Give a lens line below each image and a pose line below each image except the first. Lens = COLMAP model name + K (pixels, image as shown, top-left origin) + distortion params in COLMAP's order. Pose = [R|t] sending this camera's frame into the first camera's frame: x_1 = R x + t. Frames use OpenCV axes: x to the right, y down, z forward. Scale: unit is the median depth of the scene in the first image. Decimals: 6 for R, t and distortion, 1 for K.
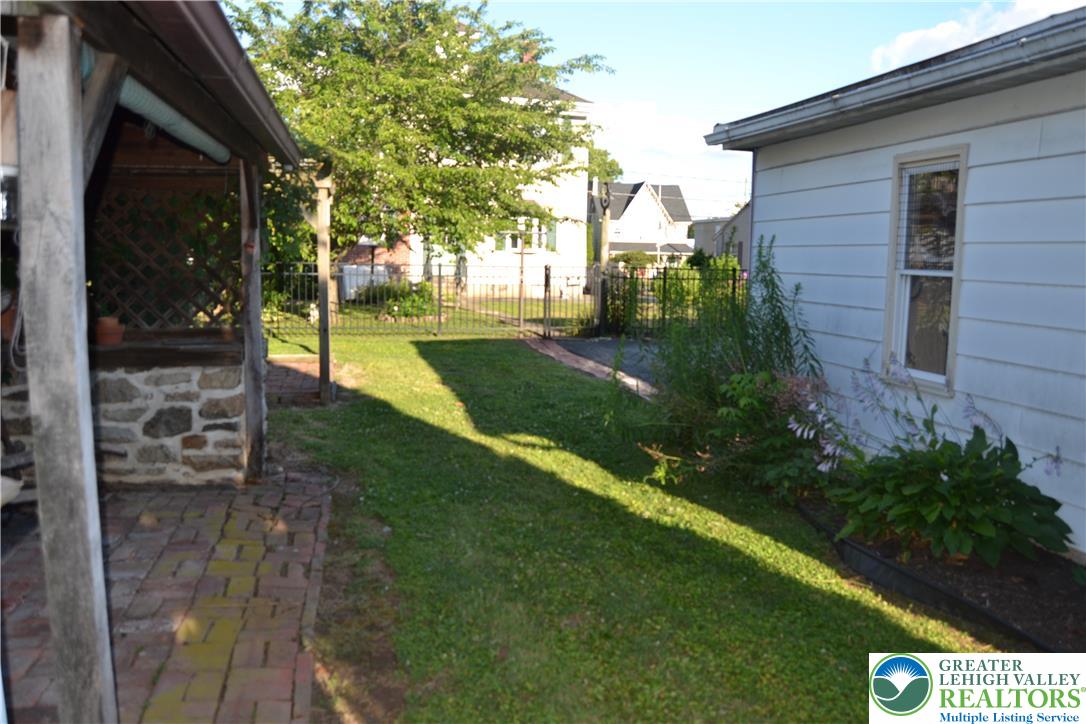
lens RADIAL K [[868.1, 0, 543.0], [0, 868.1, 362.0], [0, 0, 1]] dist [-0.094292, 0.043073]
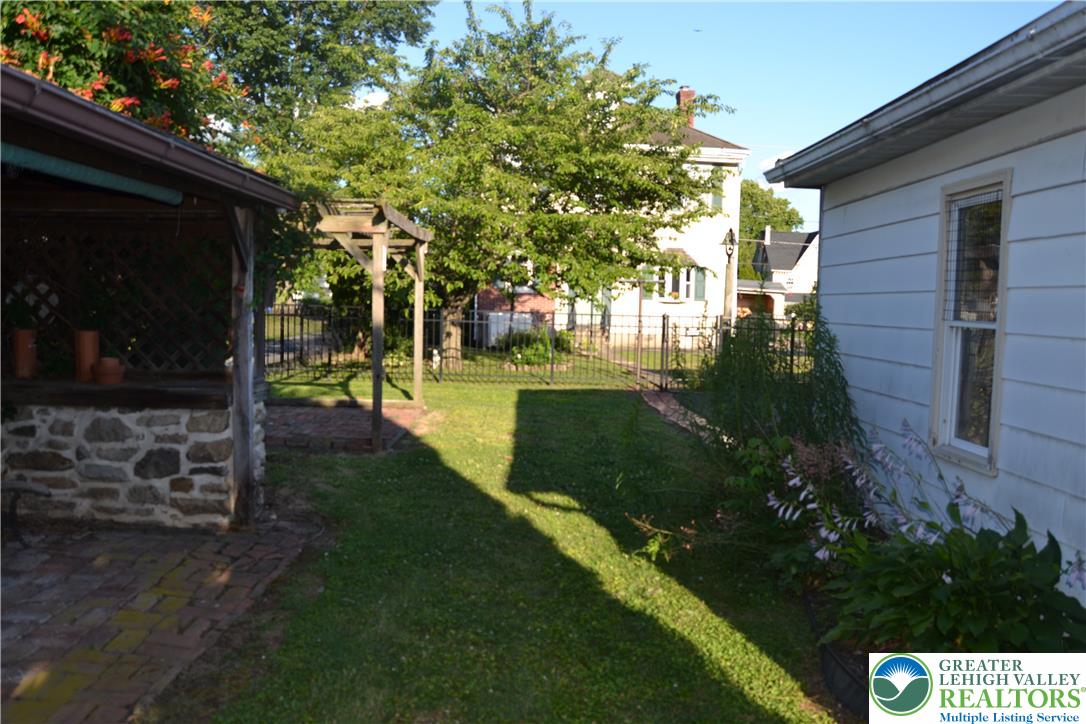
lens RADIAL K [[868.1, 0, 543.0], [0, 868.1, 362.0], [0, 0, 1]] dist [-0.094292, 0.043073]
pose [[0.978724, 0.021404, -0.204063, 0.205696], [-0.032929, 0.998038, -0.053248, -0.010109], [0.202522, 0.058834, 0.977509, 0.106064]]
